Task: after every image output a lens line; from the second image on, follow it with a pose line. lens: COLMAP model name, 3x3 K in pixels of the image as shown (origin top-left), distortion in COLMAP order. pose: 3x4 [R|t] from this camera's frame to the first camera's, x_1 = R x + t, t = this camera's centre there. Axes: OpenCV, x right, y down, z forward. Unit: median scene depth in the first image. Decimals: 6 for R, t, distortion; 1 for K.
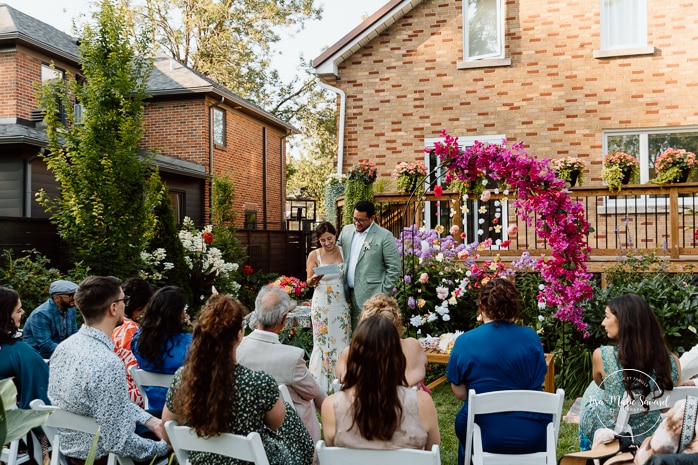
lens RADIAL K [[644.7, 0, 349.0], [0, 644.7, 232.5], [0, 0, 1]] dist [-0.001890, -0.001274]
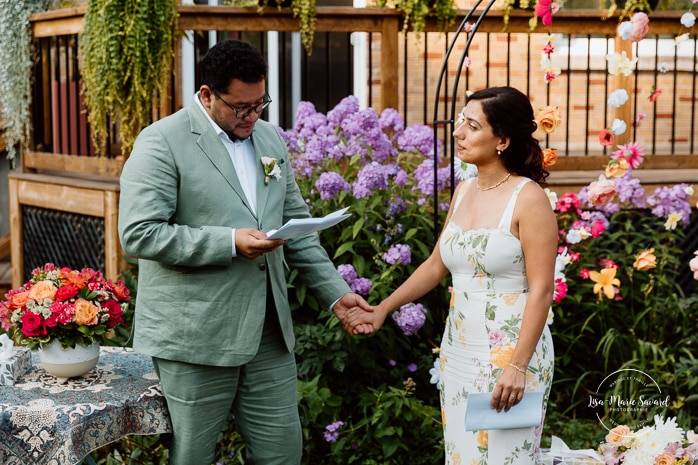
lens RADIAL K [[1185.2, 0, 367.5], [0, 1185.2, 219.0], [0, 0, 1]] dist [0.005213, 0.018313]
pose [[0.901250, -0.032886, 0.432049, -0.120726], [-0.015087, 0.994129, 0.107141, -0.010065], [-0.433036, -0.103079, 0.895463, 0.246243]]
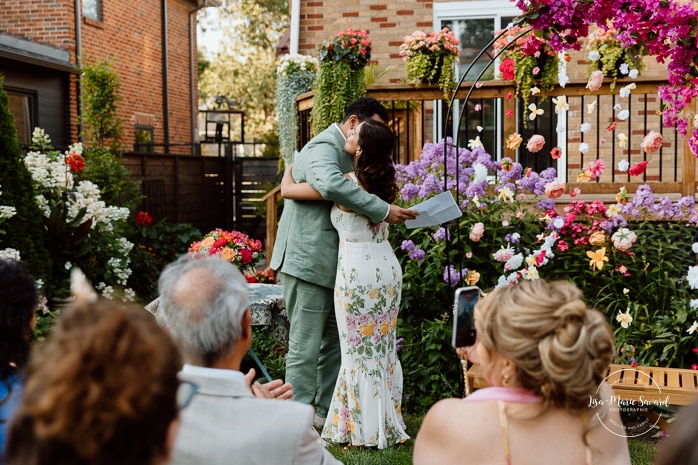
lens RADIAL K [[919.2, 0, 349.0], [0, 919.2, 232.5], [0, 0, 1]] dist [0.018328, 0.002057]
pose [[0.997441, -0.004307, 0.071370, -0.027416], [-0.000951, 0.997296, 0.073478, 0.007600], [-0.071493, -0.073358, 0.994740, 0.128058]]
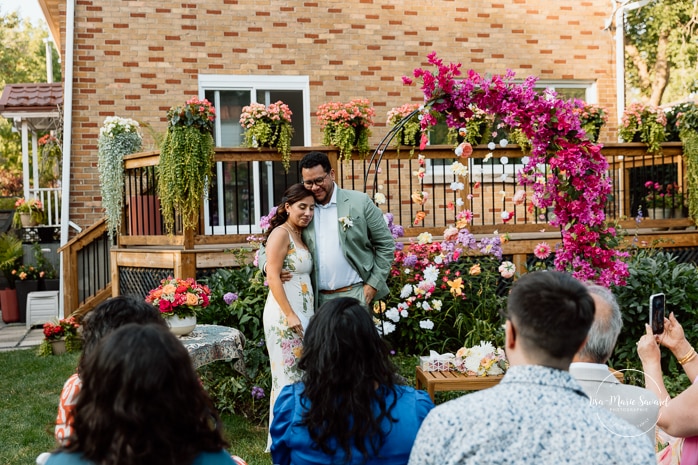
lens RADIAL K [[834.2, 0, 349.0], [0, 834.2, 232.5], [0, 0, 1]] dist [0.003224, 0.000613]
pose [[0.874078, -0.023928, 0.485197, -0.191342], [0.013951, 0.999611, 0.024164, 0.005379], [-0.485586, -0.014352, 0.874071, 0.138693]]
